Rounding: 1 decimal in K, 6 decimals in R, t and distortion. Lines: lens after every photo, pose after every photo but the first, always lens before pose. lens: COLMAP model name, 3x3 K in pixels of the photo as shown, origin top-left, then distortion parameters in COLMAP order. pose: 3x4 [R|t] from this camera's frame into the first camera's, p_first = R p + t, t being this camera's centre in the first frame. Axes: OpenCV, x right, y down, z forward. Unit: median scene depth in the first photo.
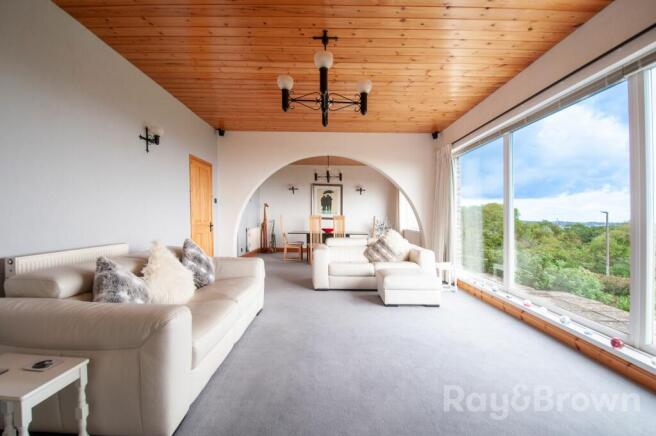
lens RADIAL K [[285.9, 0, 328.0], [0, 285.9, 218.0], [0, 0, 1]] dist [0.000609, -0.000214]
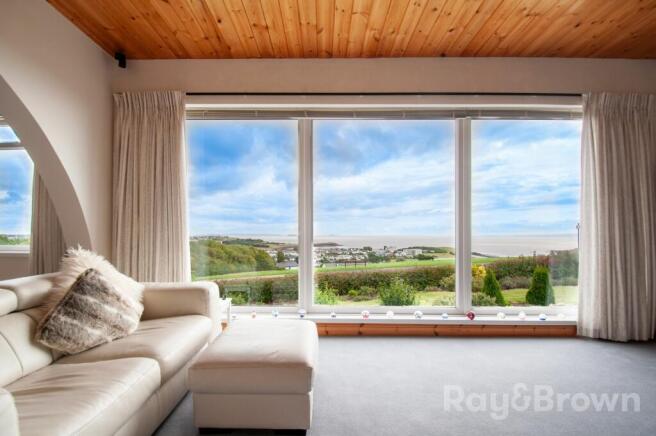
lens RADIAL K [[239.7, 0, 329.4], [0, 239.7, 240.6], [0, 0, 1]] dist [-0.026050, -0.000034]
pose [[0.014596, -0.010184, 0.999842, -0.070029], [-0.009732, 0.999899, 0.010327, 0.054163], [-0.999846, -0.009881, 0.014495, 1.093492]]
